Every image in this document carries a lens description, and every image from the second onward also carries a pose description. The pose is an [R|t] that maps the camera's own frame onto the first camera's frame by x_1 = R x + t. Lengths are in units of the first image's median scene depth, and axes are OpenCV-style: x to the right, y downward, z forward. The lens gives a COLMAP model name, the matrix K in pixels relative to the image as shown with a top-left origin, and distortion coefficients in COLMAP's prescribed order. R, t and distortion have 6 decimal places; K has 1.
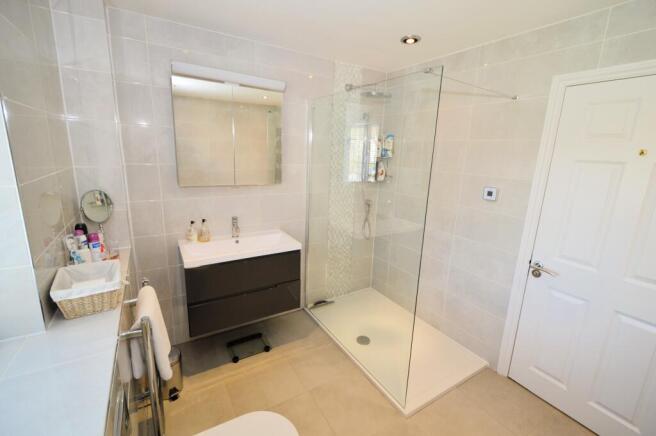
lens RADIAL K [[291.6, 0, 327.3], [0, 291.6, 216.7], [0, 0, 1]] dist [0.025460, 0.000032]
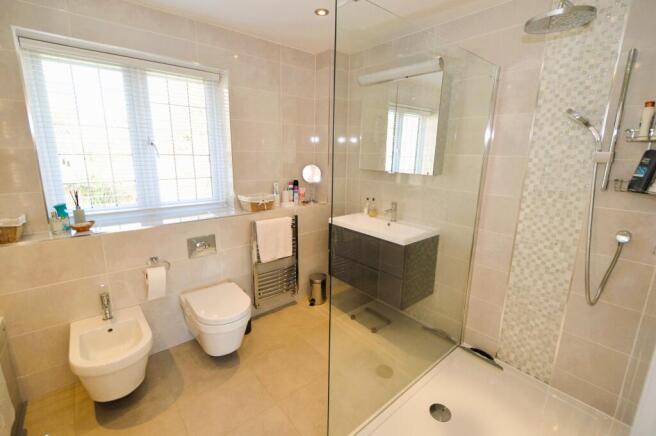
lens RADIAL K [[291.6, 0, 327.7], [0, 291.6, 215.1], [0, 0, 1]] dist [0.025460, 0.000032]
pose [[0.150731, 0.188011, -0.970532, 0.592494], [-0.233109, 0.960824, 0.149927, -0.048820], [0.960698, 0.203641, 0.188653, 0.479874]]
